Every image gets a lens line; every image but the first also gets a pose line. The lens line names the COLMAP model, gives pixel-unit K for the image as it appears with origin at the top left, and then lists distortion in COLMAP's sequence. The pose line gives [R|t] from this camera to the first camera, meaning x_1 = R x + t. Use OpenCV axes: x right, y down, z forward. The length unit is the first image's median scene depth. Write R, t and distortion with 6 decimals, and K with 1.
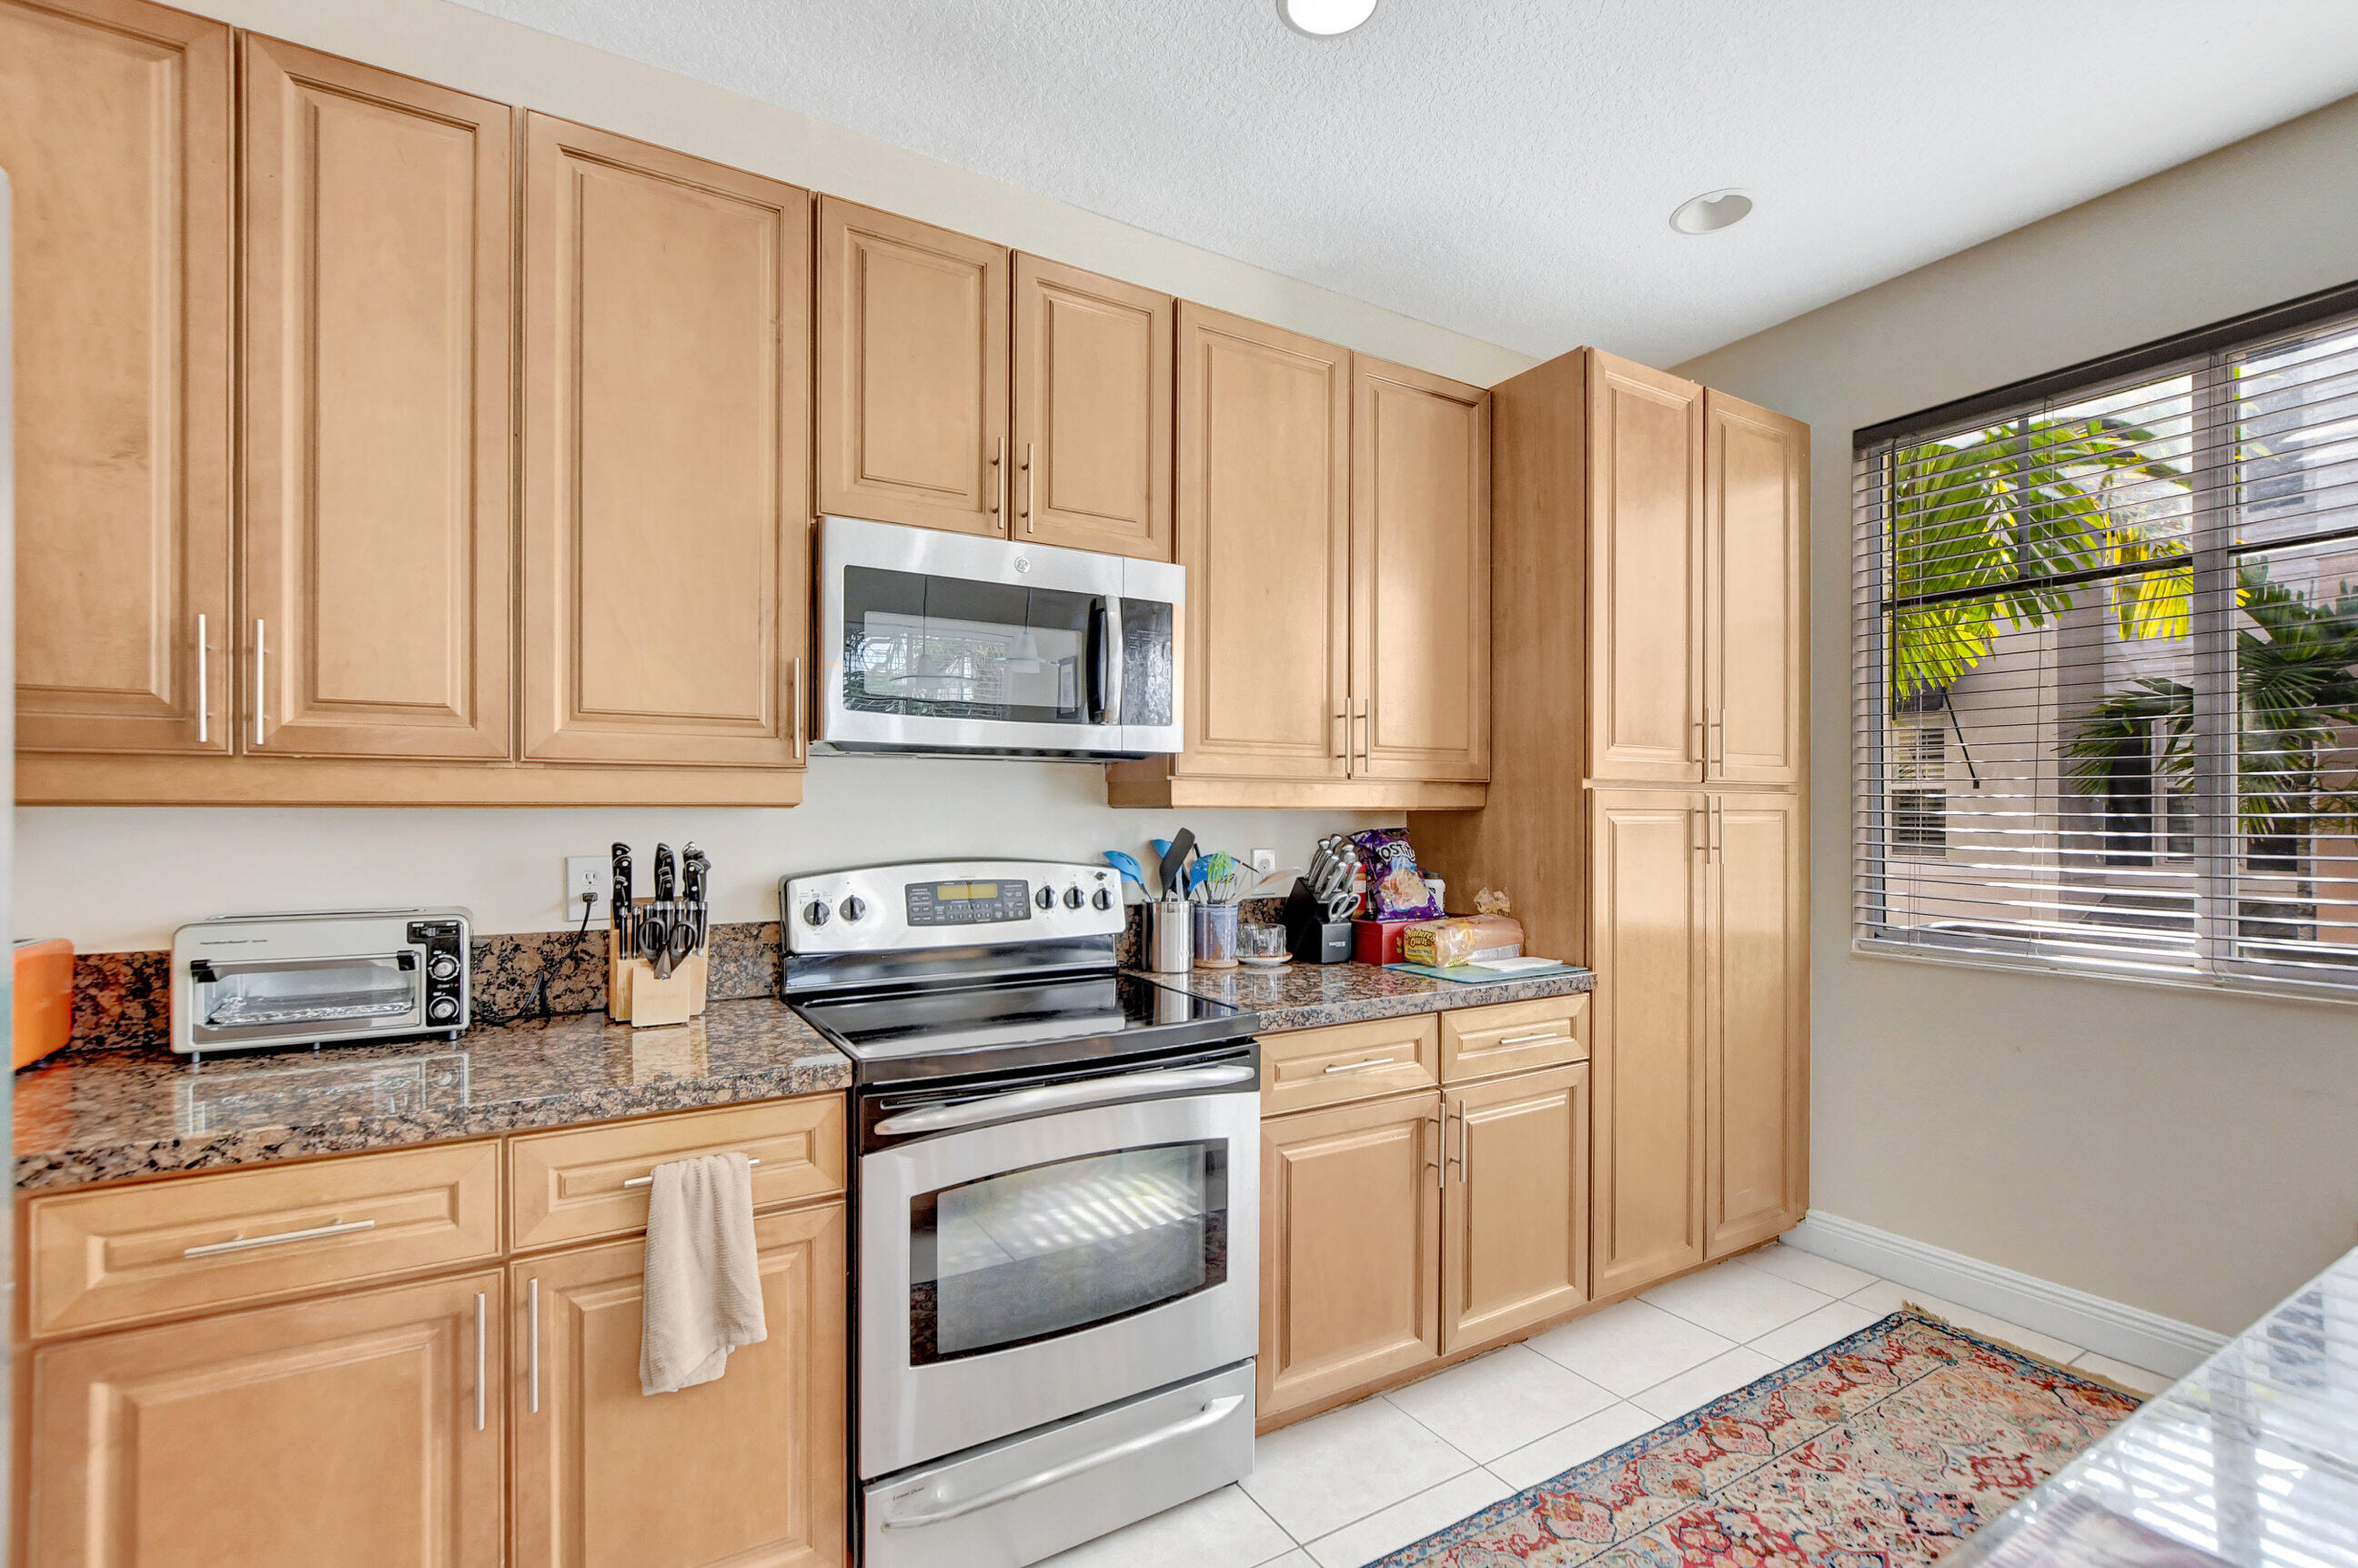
lens RADIAL K [[1055.0, 0, 1184.6], [0, 1055.0, 805.6], [0, 0, 1]] dist [-0.005027, 0.000059]
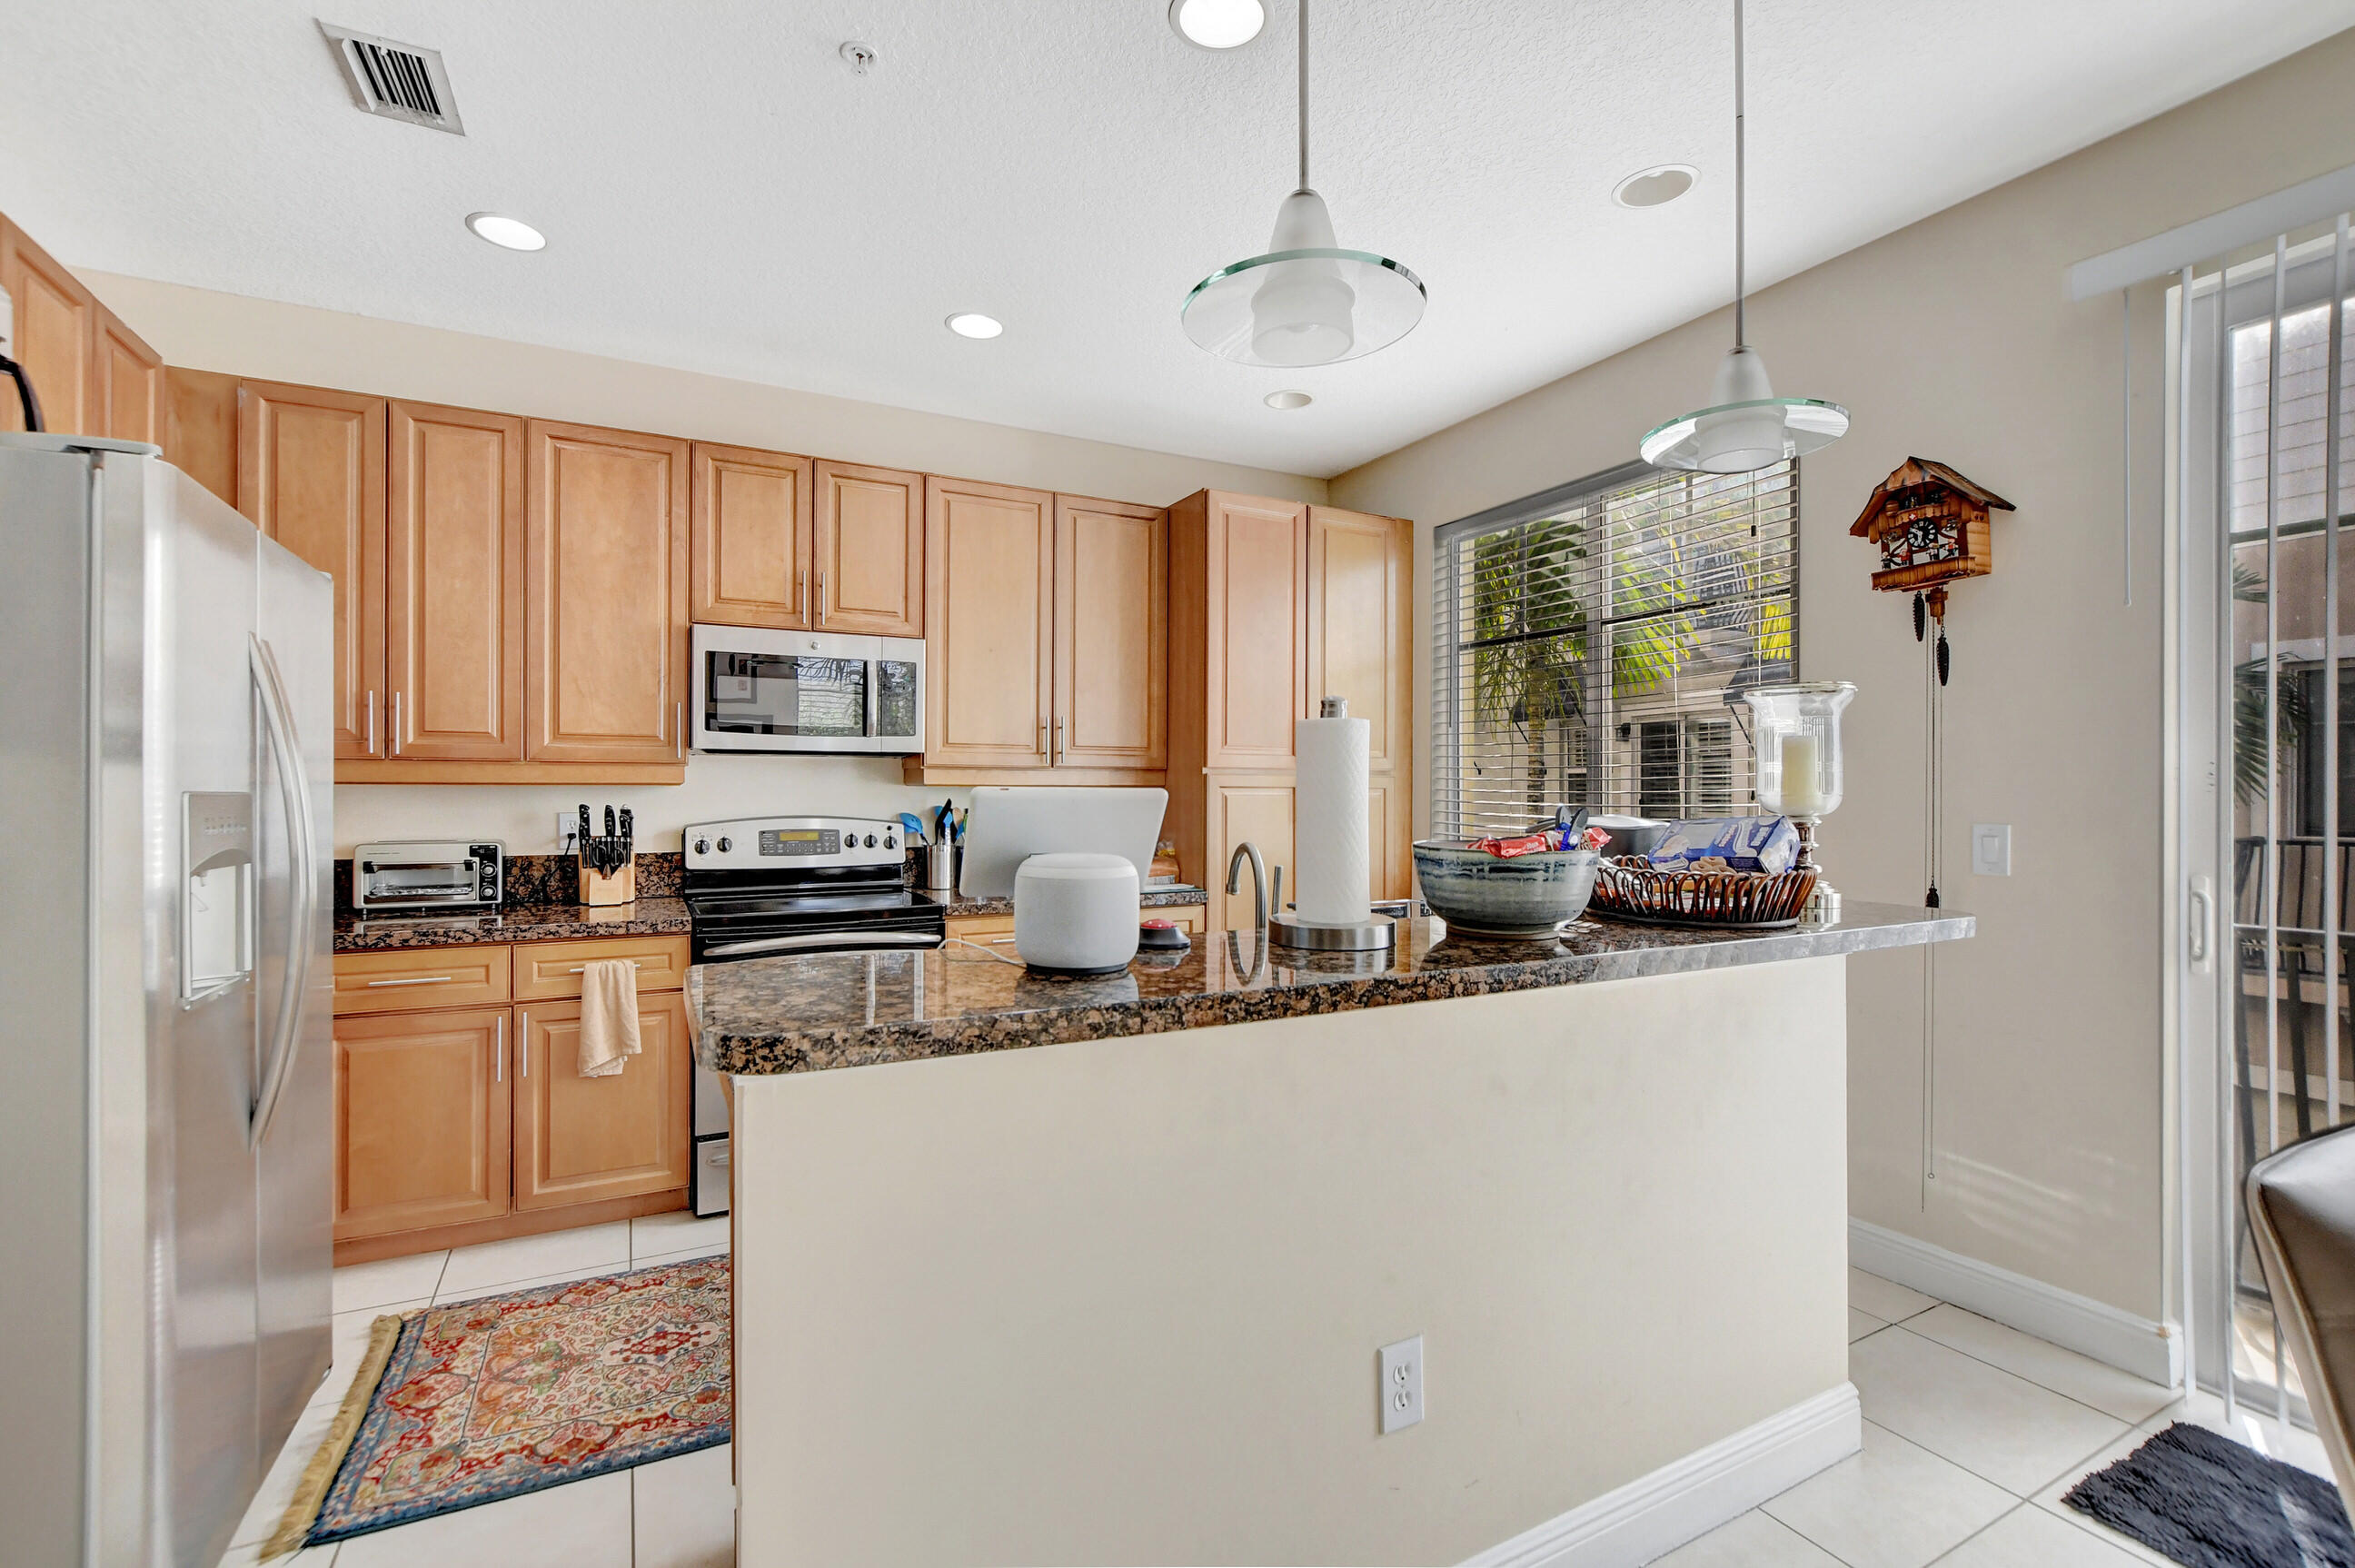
lens RADIAL K [[1045.8, 0, 1177.5], [0, 1045.8, 784.0], [0, 0, 1]] dist [-0.000743, -0.000359]
pose [[0.998281, 0.002205, -0.058573, 0.579192], [-0.002149, 0.999997, 0.001021, -0.003906], [0.058575, -0.000893, 0.998283, -0.723832]]
